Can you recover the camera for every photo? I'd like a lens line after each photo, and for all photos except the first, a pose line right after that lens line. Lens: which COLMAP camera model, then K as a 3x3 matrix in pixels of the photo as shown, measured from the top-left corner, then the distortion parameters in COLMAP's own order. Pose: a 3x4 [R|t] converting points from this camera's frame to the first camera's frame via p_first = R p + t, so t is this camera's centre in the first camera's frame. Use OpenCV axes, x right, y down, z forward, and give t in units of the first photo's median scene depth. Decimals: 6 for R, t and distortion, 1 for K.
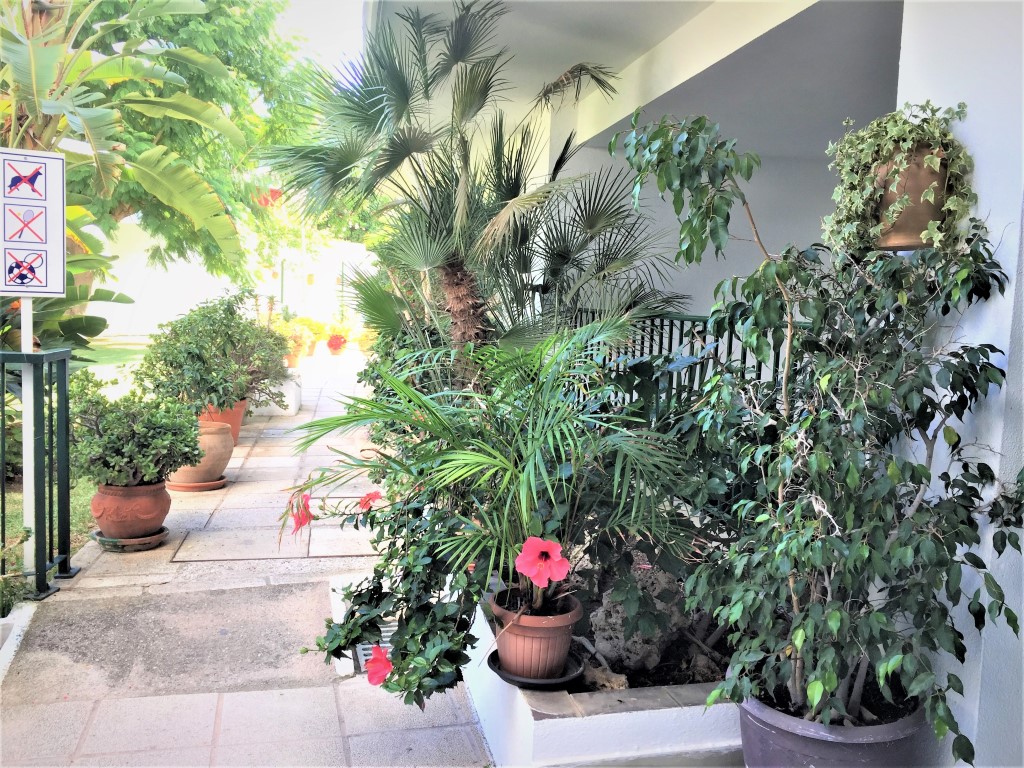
lens RADIAL K [[880.2, 0, 501.6], [0, 880.2, 357.2], [0, 0, 1]] dist [0.090092, -0.106913]
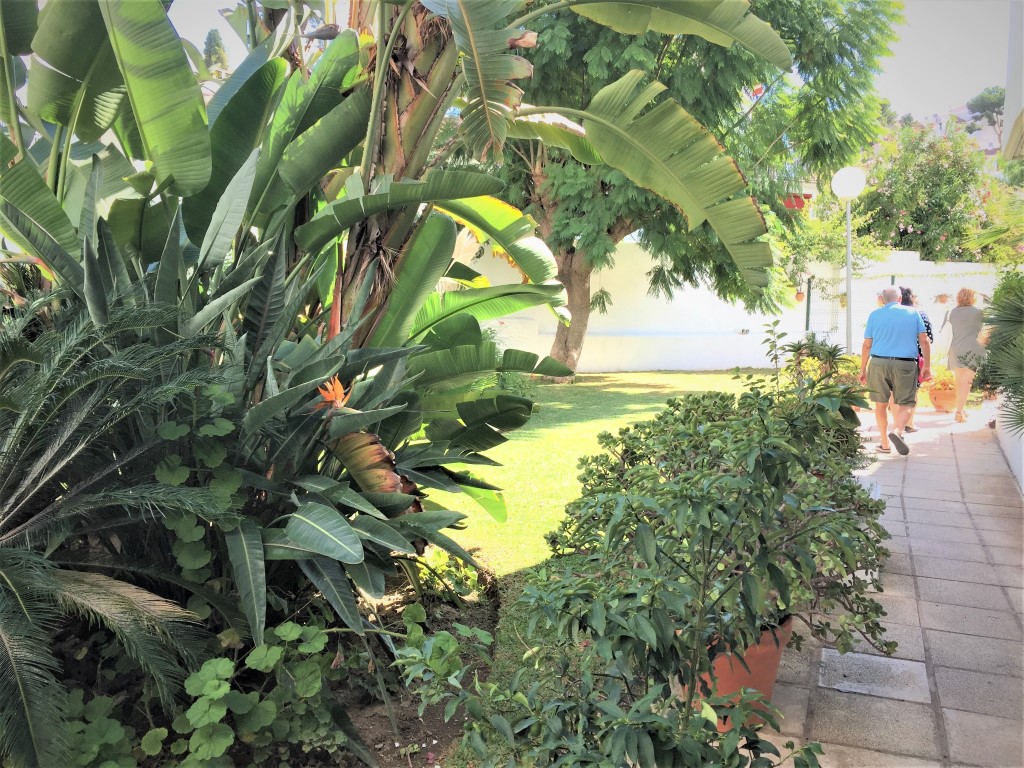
lens RADIAL K [[868.8, 0, 512.0], [0, 868.8, 384.0], [0, 0, 1]] dist [0.092639, -0.001389]
pose [[0.850116, 0.024010, -0.526047, -0.076564], [-0.018470, 0.999705, 0.015780, -0.027713], [0.526271, -0.003699, 0.850309, 0.241841]]
